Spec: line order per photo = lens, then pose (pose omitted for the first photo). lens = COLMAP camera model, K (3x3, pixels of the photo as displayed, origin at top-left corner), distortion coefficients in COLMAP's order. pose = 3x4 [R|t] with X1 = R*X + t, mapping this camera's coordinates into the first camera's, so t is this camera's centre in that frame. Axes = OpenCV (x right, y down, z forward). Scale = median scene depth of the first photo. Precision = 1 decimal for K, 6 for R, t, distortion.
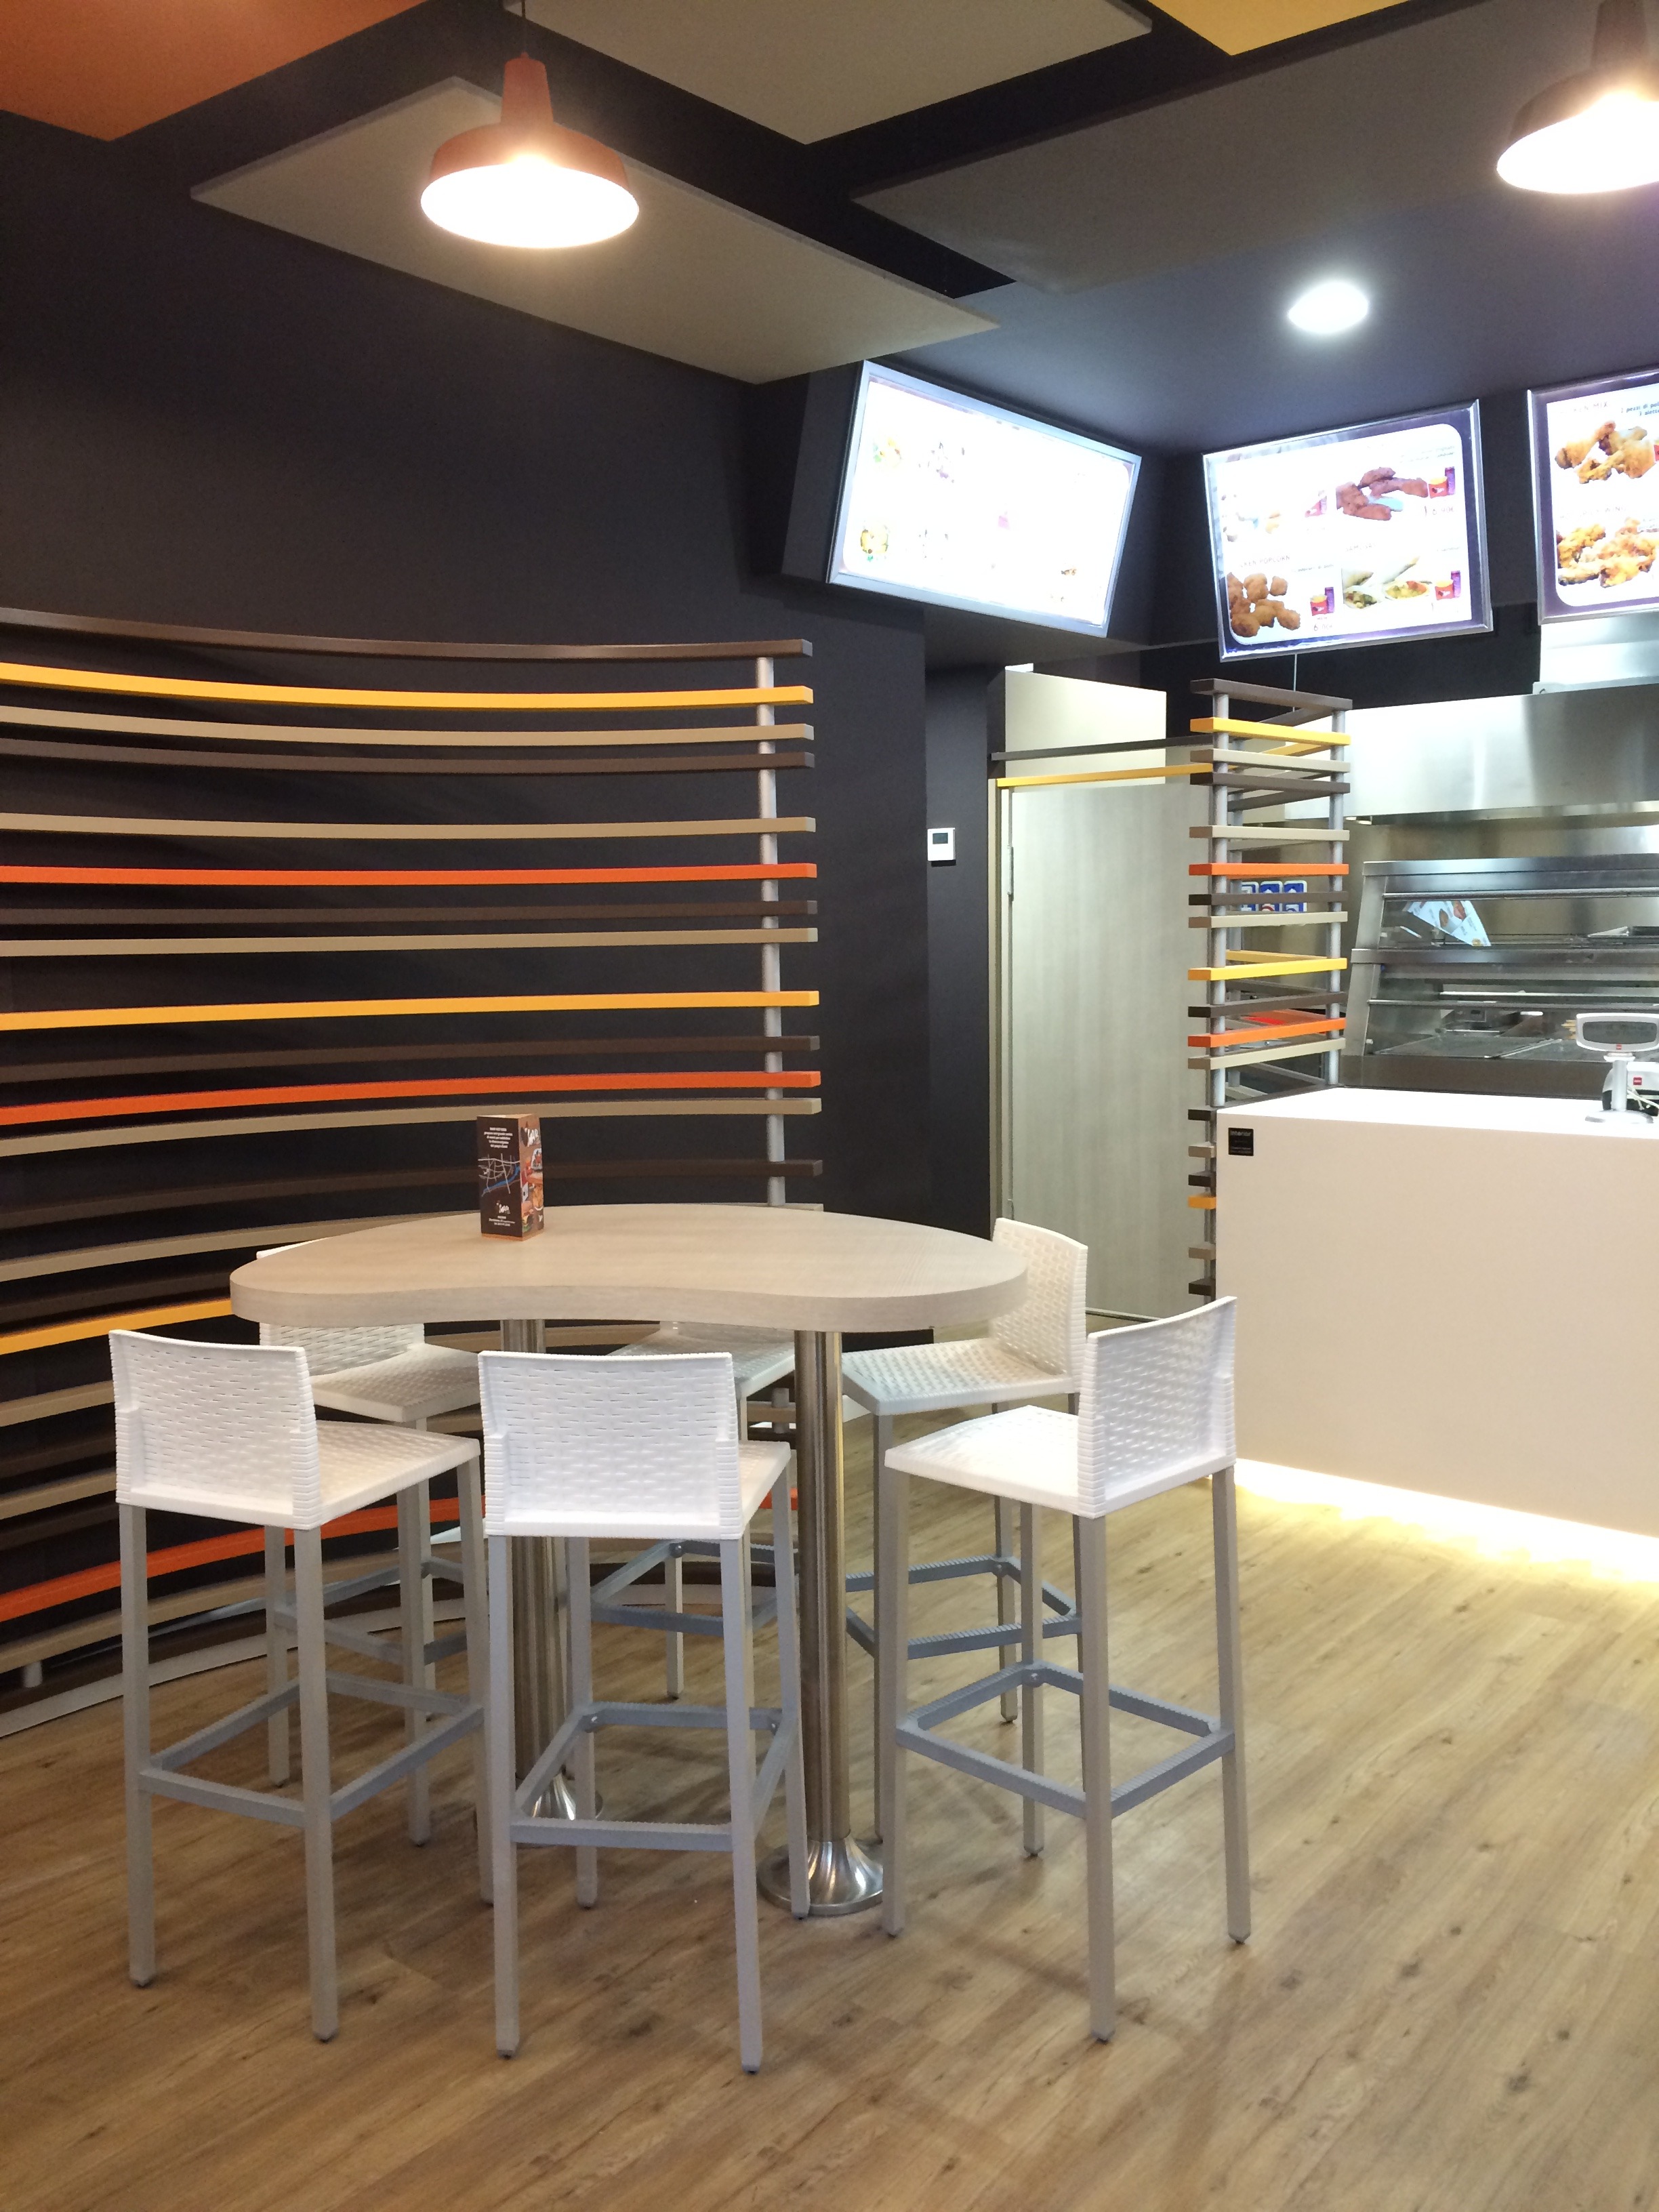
lens RADIAL K [[1877.4, 0, 829.5], [0, 1877.4, 1106.0], [0, 0, 1]] dist [0.083008, -0.102877]
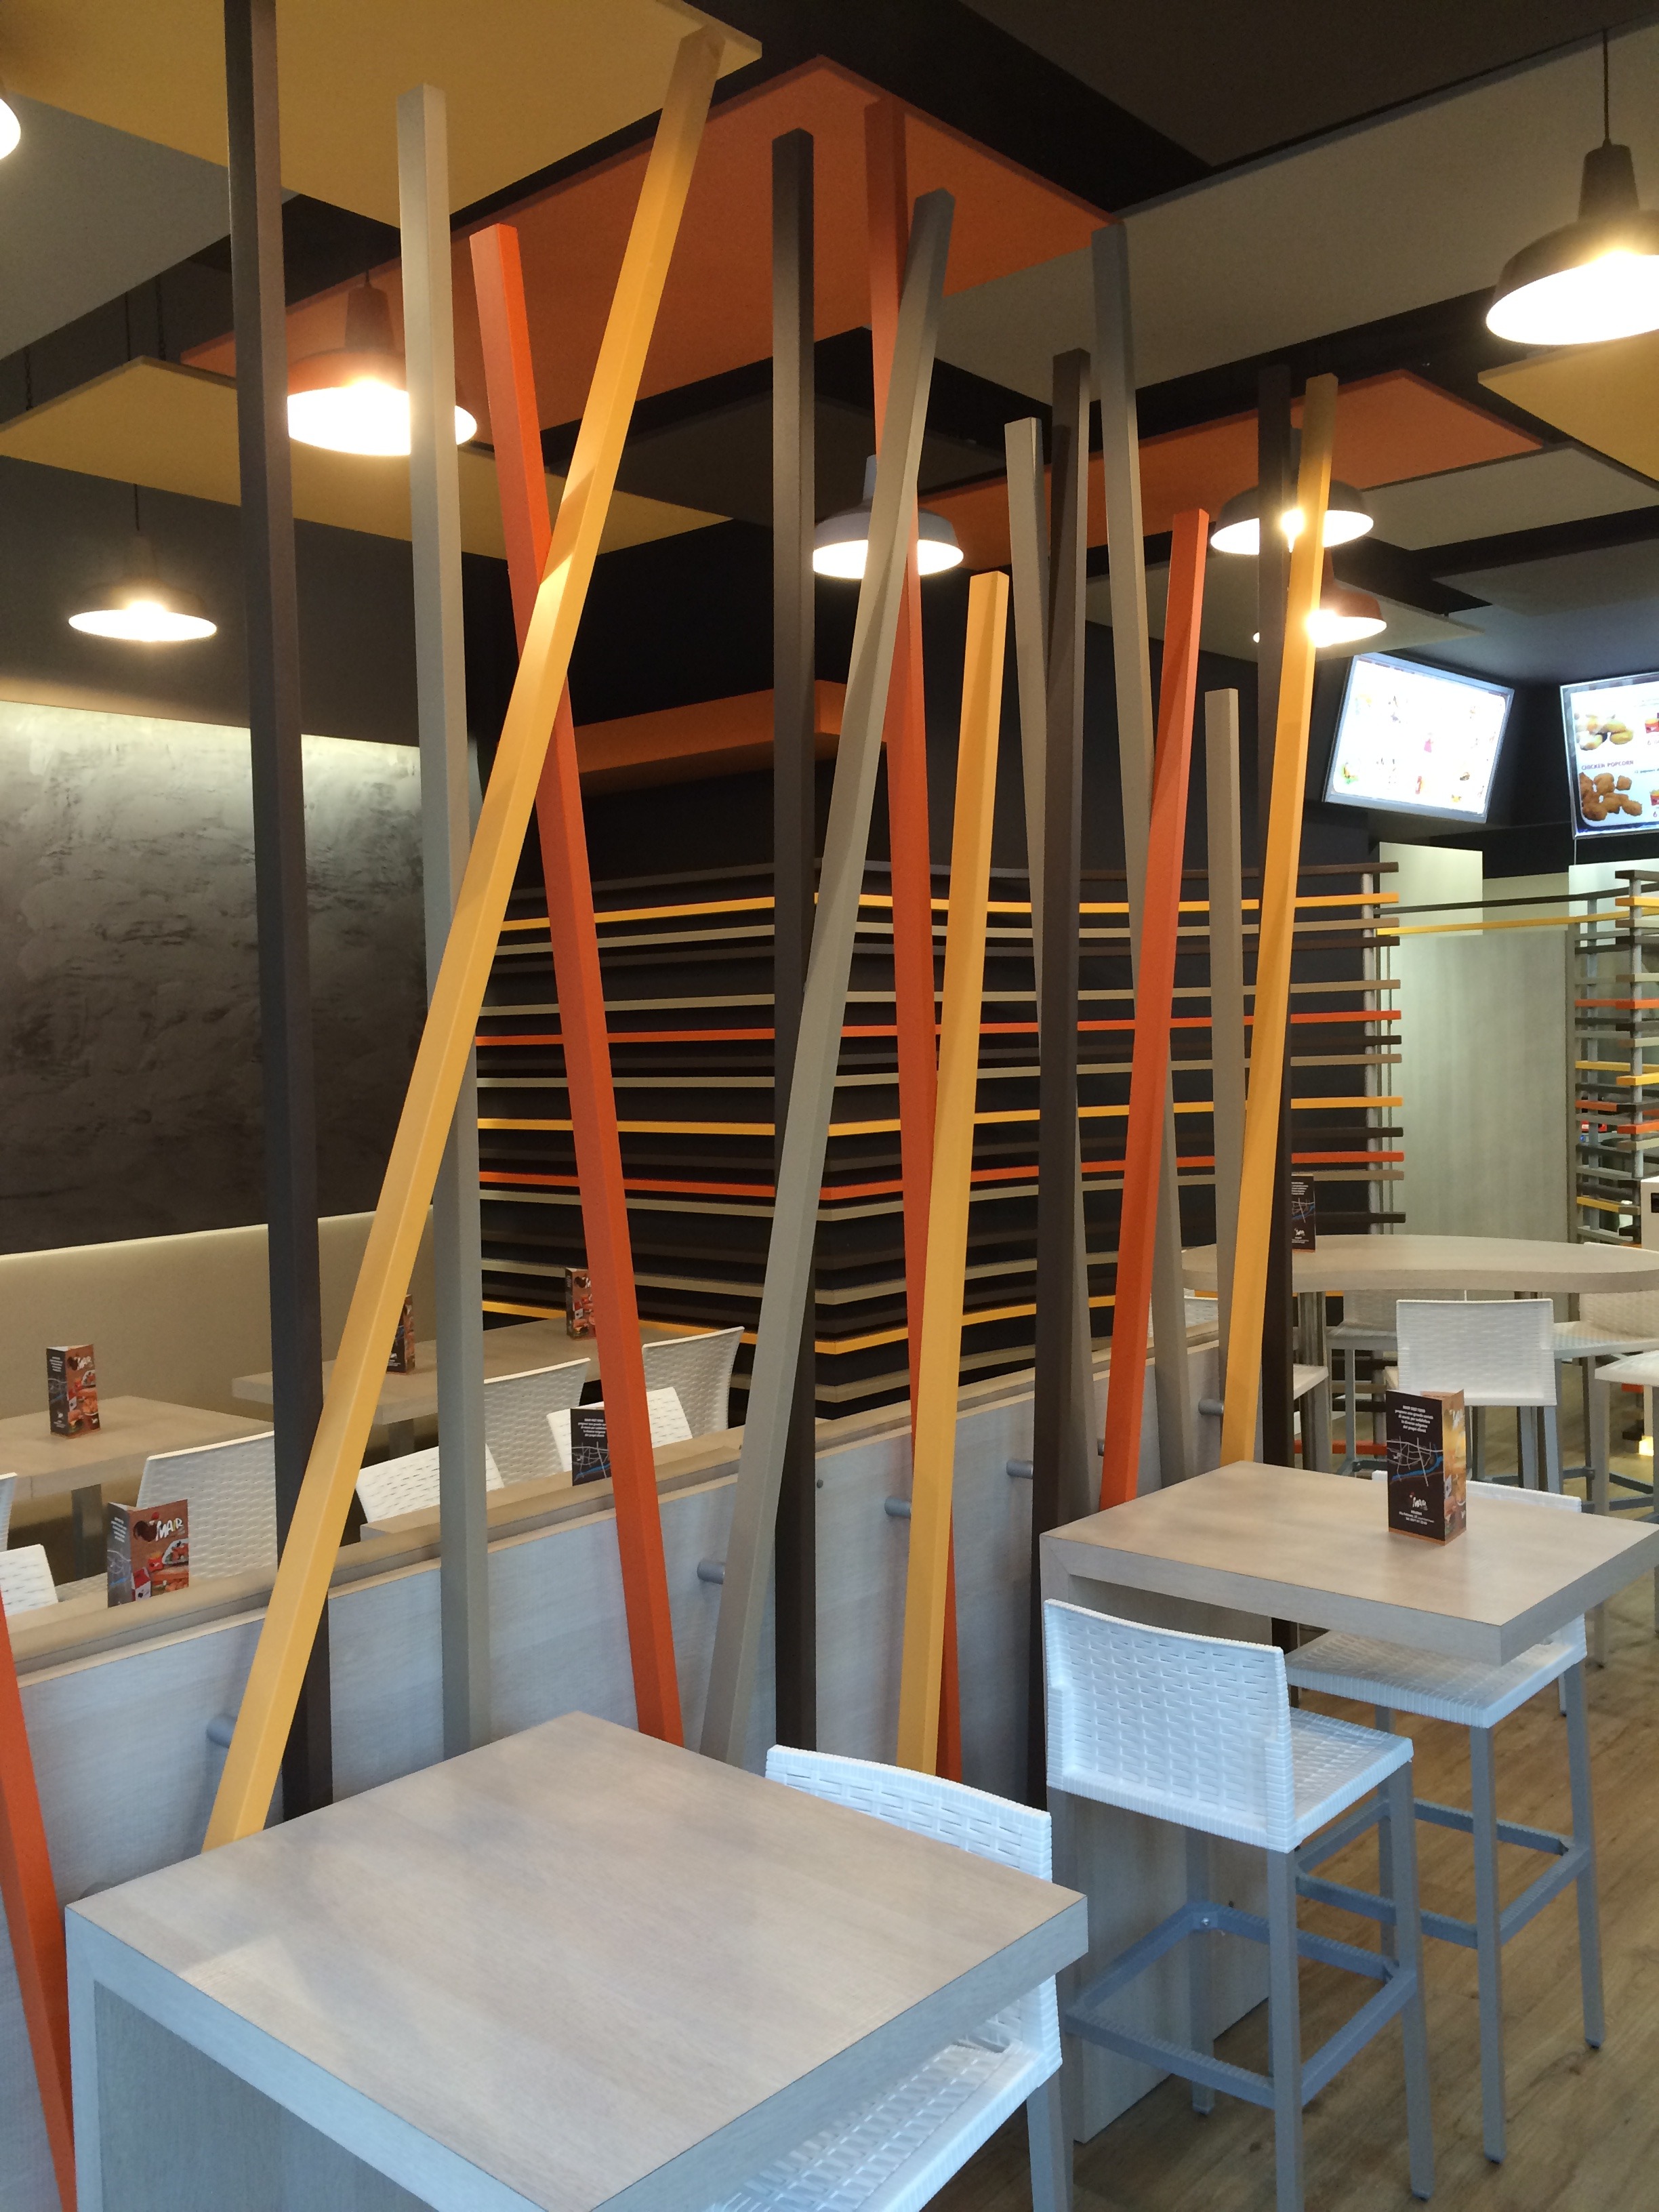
lens RADIAL K [[1886.9, 0, 829.5], [0, 1886.9, 1106.0], [0, 0, 1]] dist [0.085673, -0.112242]
pose [[0.998843, -0.011281, -0.046753, -0.281791], [0.008566, 0.998287, -0.057871, 0.020874], [0.047326, 0.057404, 0.997229, -0.365084]]
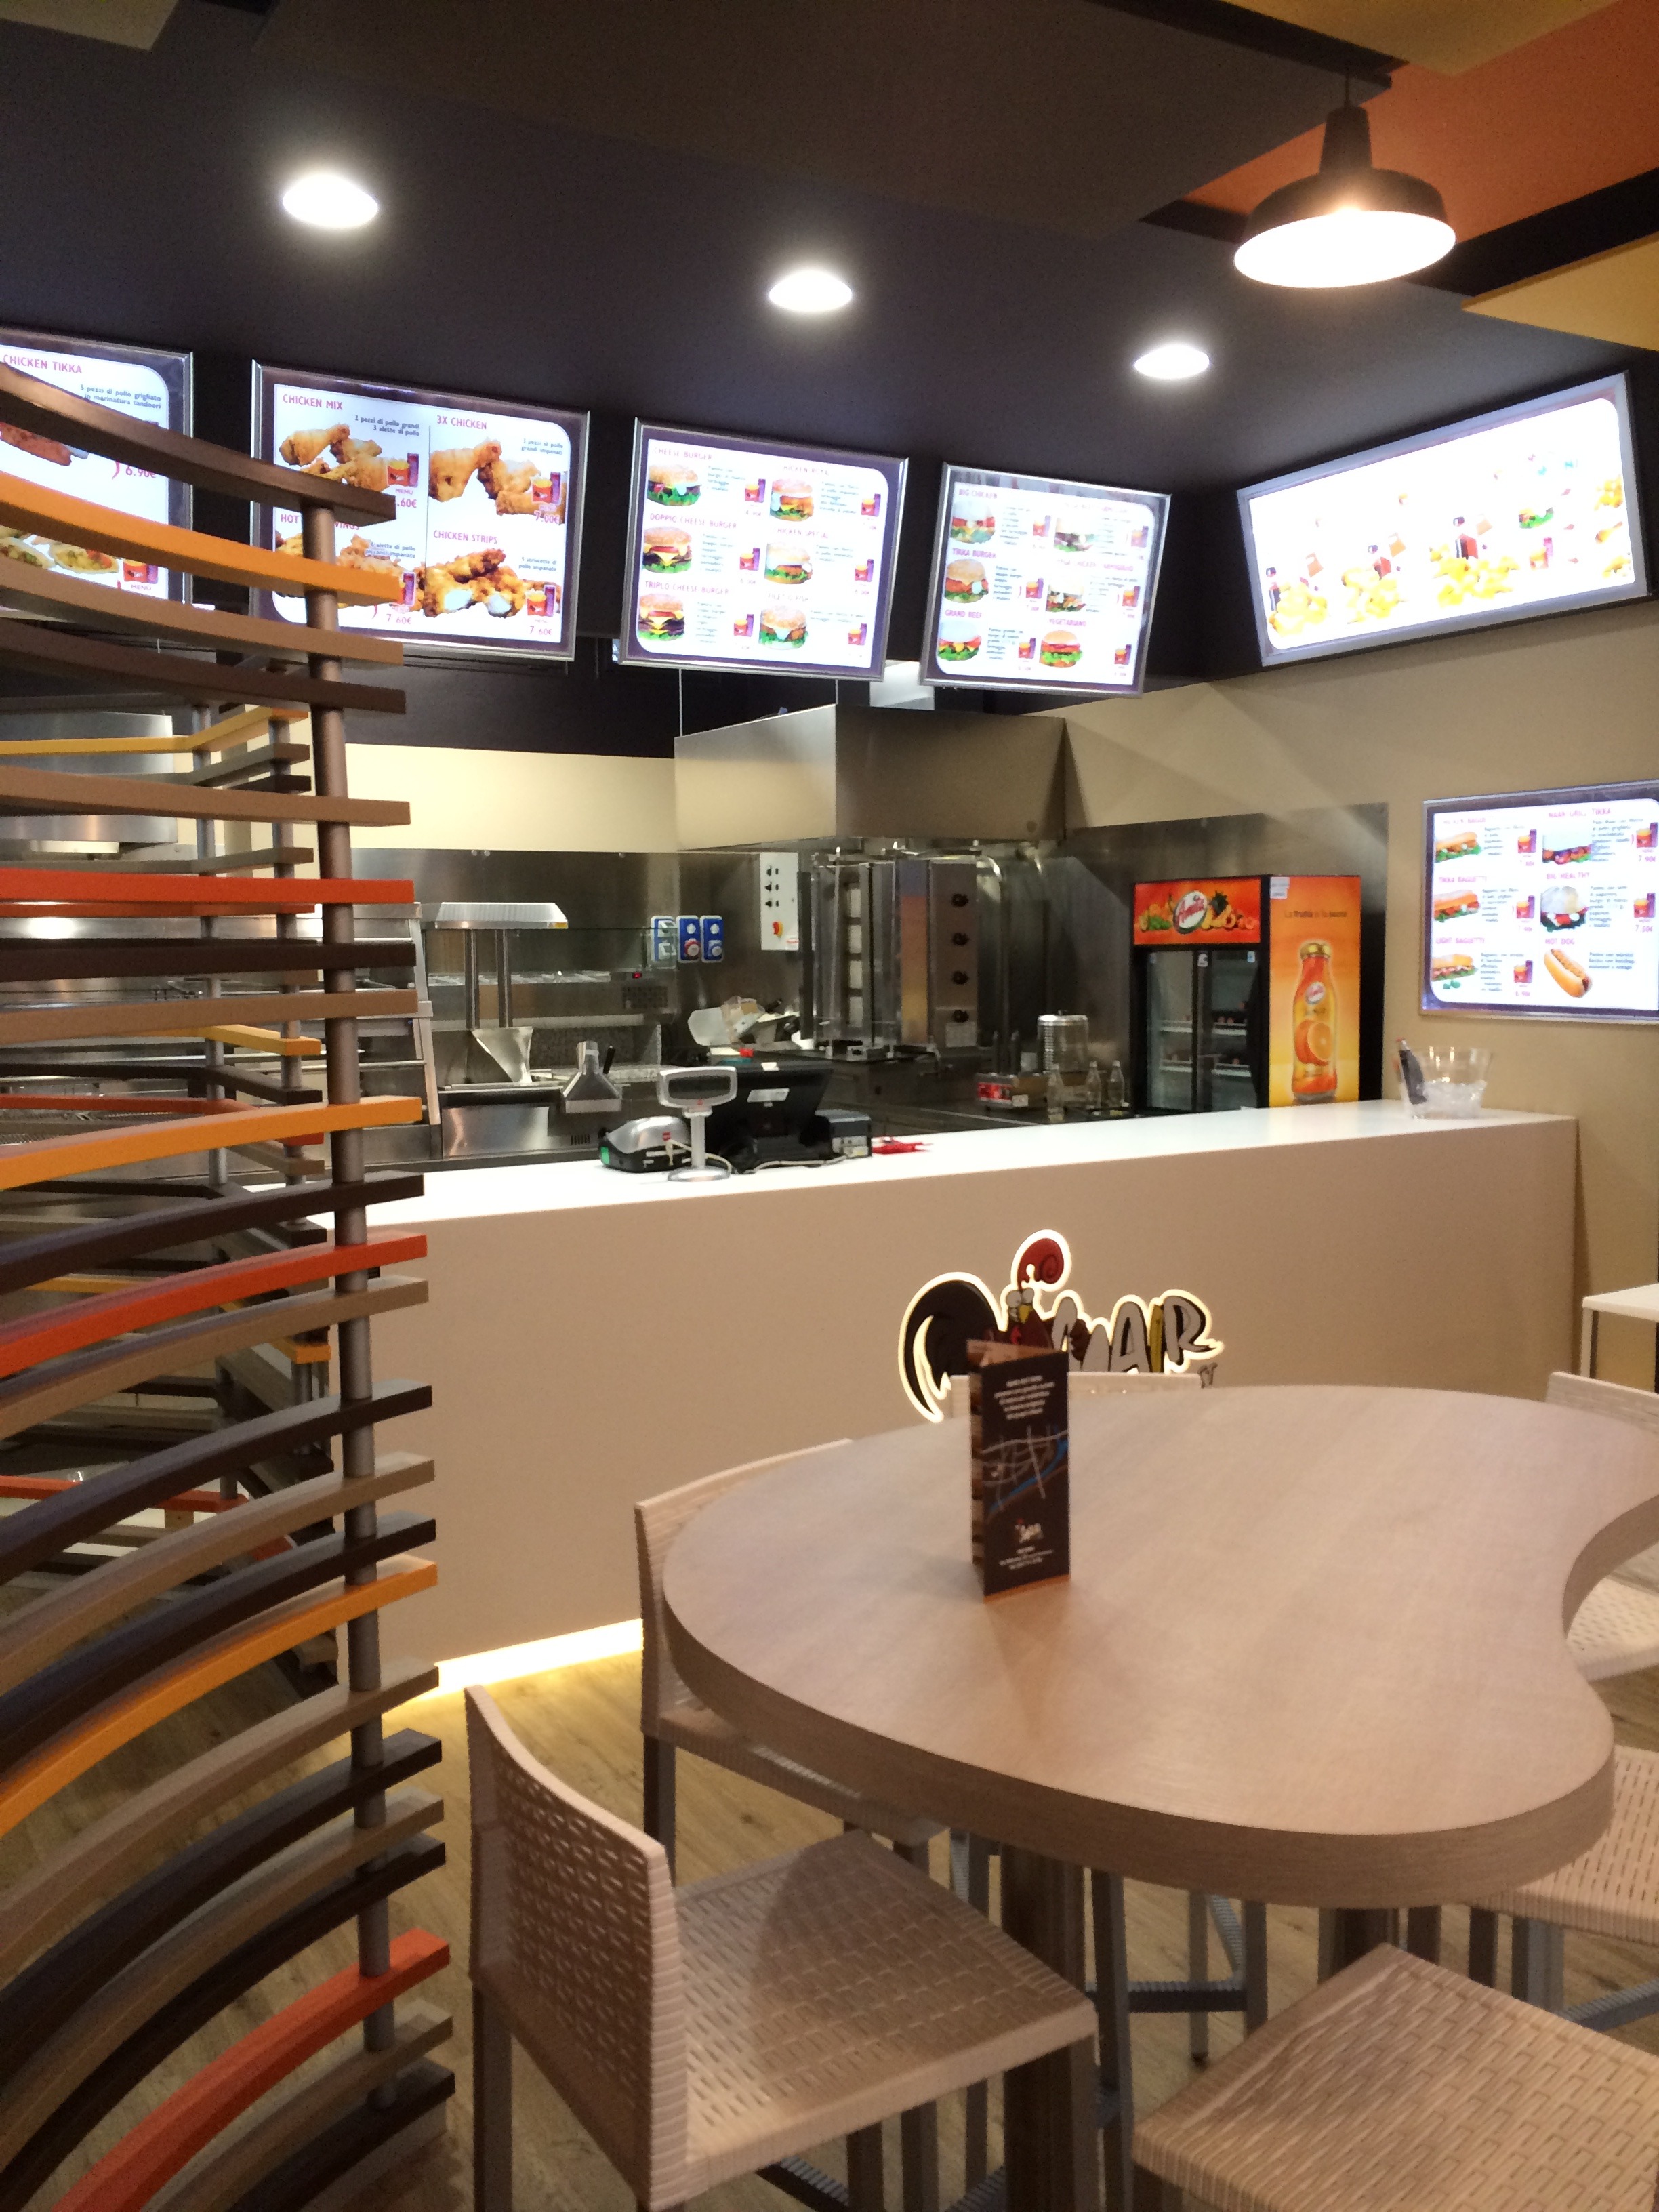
lens RADIAL K [[1872.3, 0, 836.4], [0, 1872.3, 1105.9], [0, 0, 1]] dist [0.094539, -0.116778]
pose [[0.346806, -0.072859, 0.935103, -0.376644], [0.098975, 0.994255, 0.040760, -0.050122], [-0.932700, 0.078416, 0.352025, 0.484080]]
